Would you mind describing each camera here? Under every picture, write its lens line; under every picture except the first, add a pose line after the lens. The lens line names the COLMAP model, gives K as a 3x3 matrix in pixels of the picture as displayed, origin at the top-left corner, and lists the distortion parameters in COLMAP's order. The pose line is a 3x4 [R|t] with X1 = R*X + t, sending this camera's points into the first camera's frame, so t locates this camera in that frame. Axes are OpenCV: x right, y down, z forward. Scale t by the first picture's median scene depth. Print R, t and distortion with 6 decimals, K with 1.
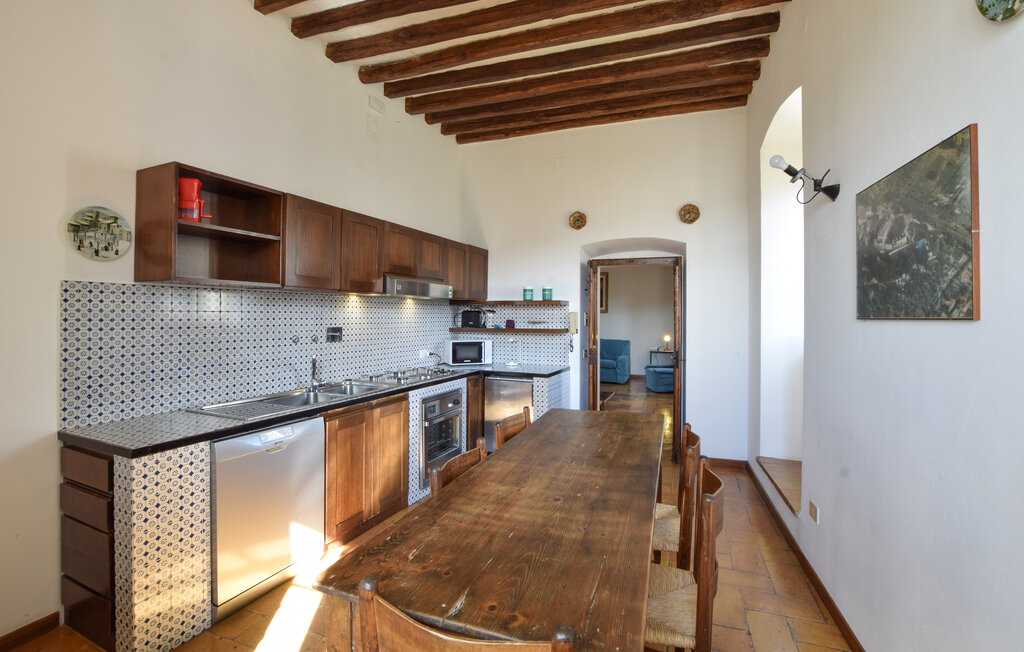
lens RADIAL K [[449.2, 0, 511.9], [0, 449.2, 309.9], [0, 0, 1]] dist [0.000232, 0.000021]
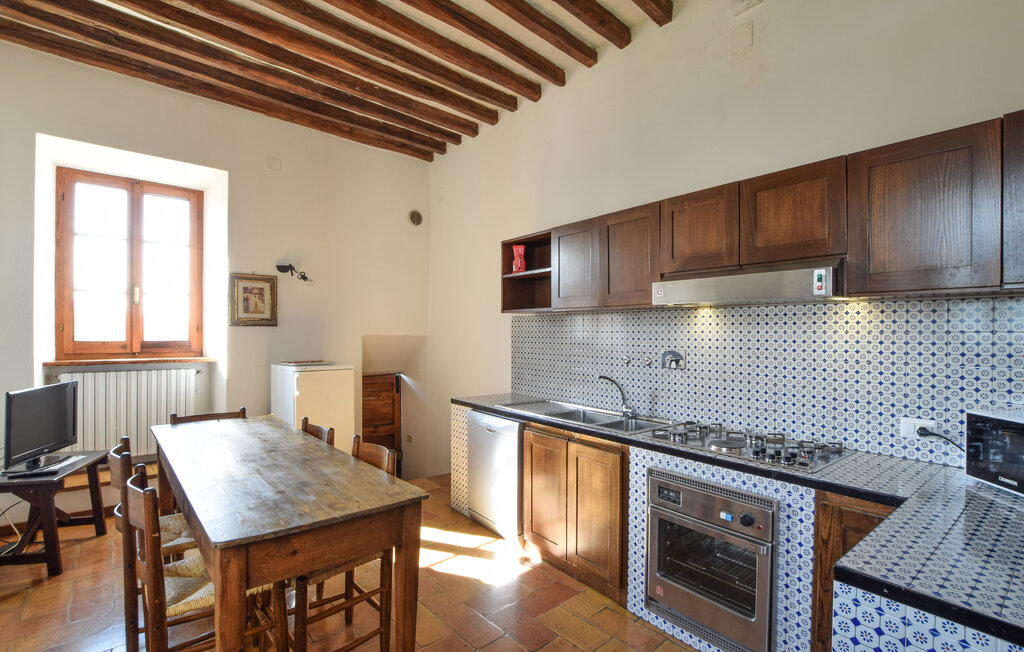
lens RADIAL K [[512.9, 0, 511.8], [0, 512.9, 332.5], [0, 0, 1]] dist [-0.000711, 0.000031]
pose [[-0.503031, -0.006763, -0.864242, 0.525987], [0.002071, 0.999957, -0.009031, 0.014386], [0.864266, -0.006333, -0.502995, 1.203828]]
